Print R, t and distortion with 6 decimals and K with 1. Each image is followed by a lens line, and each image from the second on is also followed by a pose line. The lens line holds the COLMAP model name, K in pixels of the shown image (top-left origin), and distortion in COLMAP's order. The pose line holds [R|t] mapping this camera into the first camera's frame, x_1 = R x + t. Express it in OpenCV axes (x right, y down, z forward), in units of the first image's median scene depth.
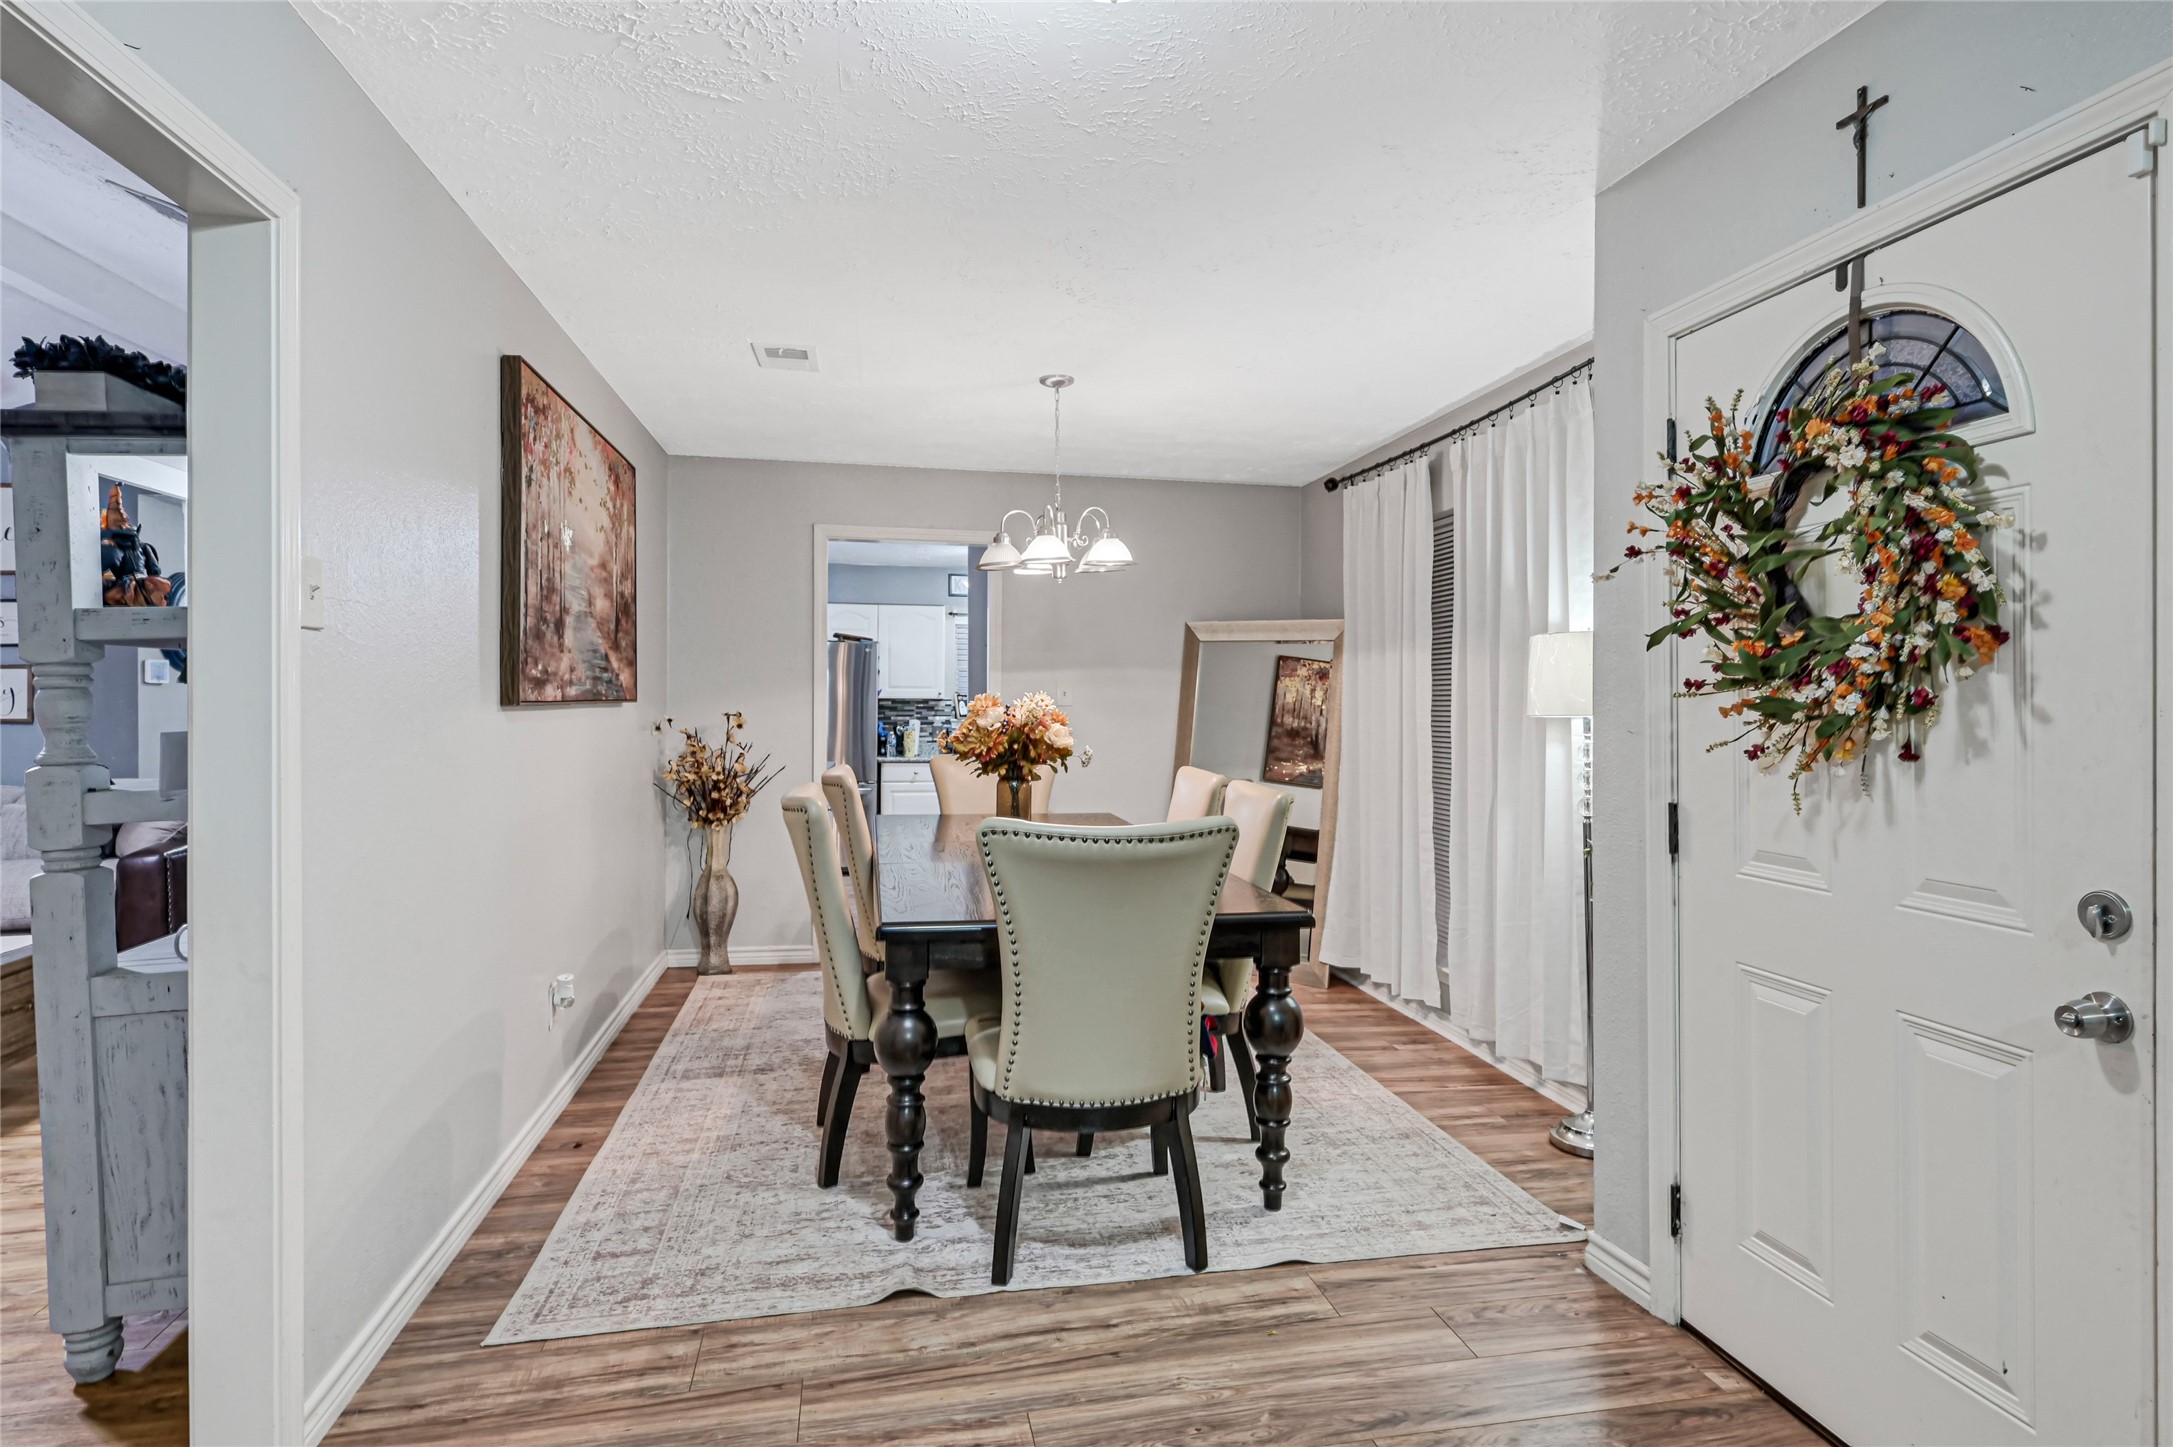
lens RADIAL K [[1119.0, 0, 1086.0], [0, 1119.0, 712.9], [0, 0, 1]] dist [0.002225, 0.000101]
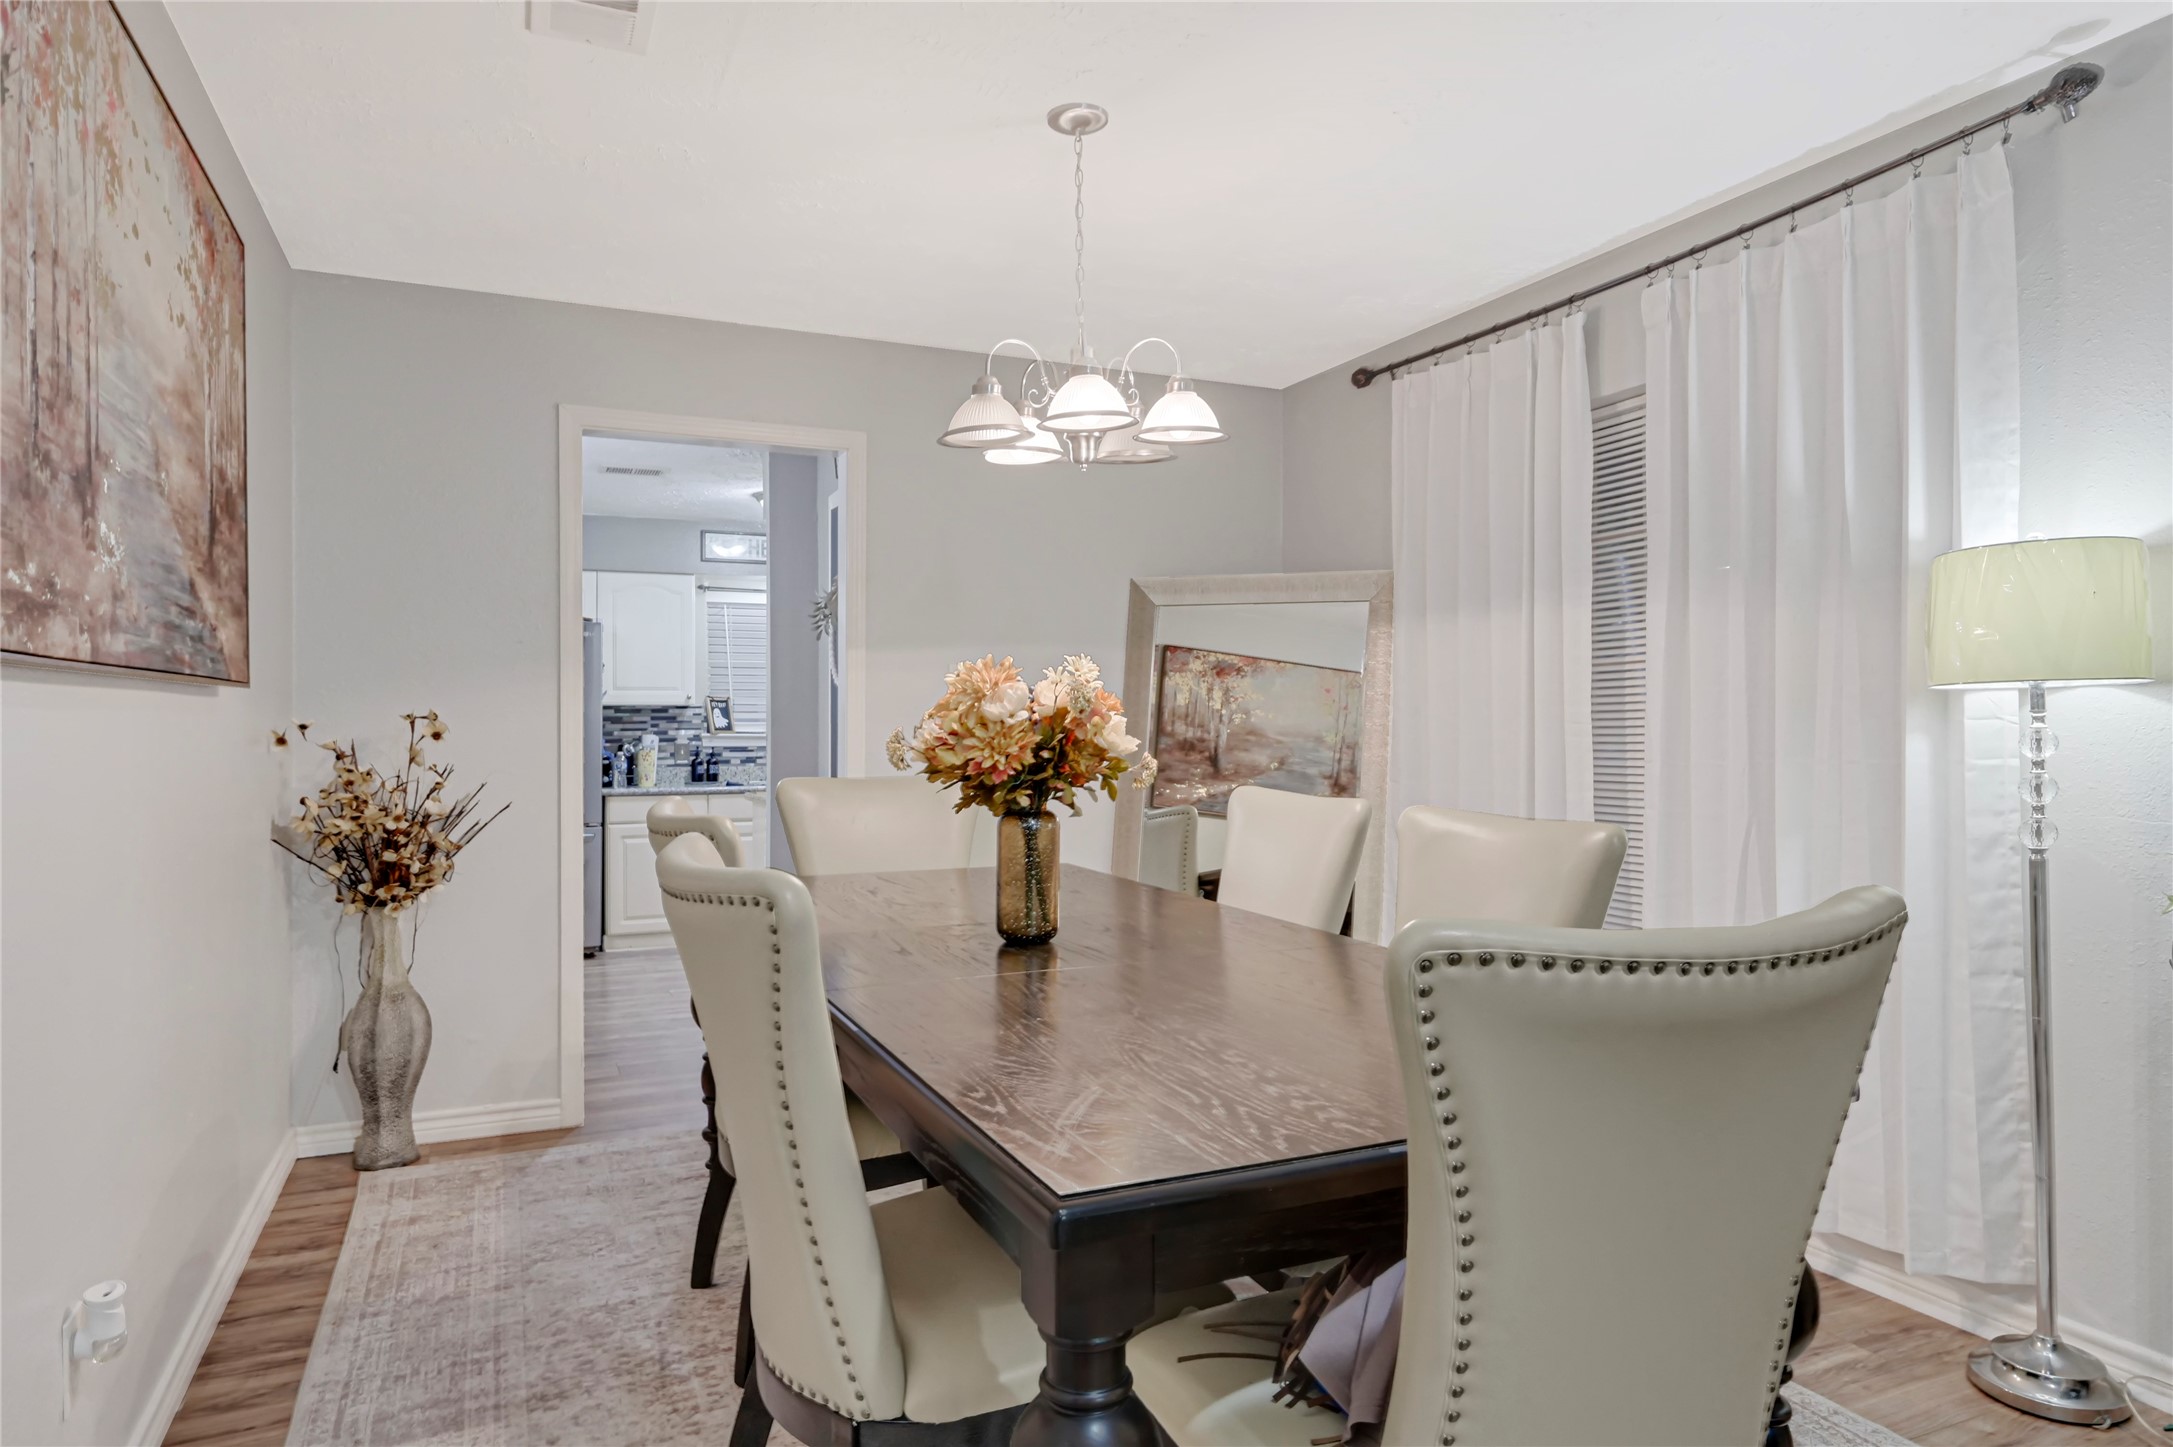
lens RADIAL K [[1276.5, 0, 1086.1], [0, 1276.5, 719.0], [0, 0, 1]] dist [-0.001476, -0.000690]
pose [[0.973117, -0.008702, 0.230147, -0.158788], [0.011394, 0.999881, -0.010367, 0.016395], [-0.230029, 0.012711, 0.973101, 0.330511]]
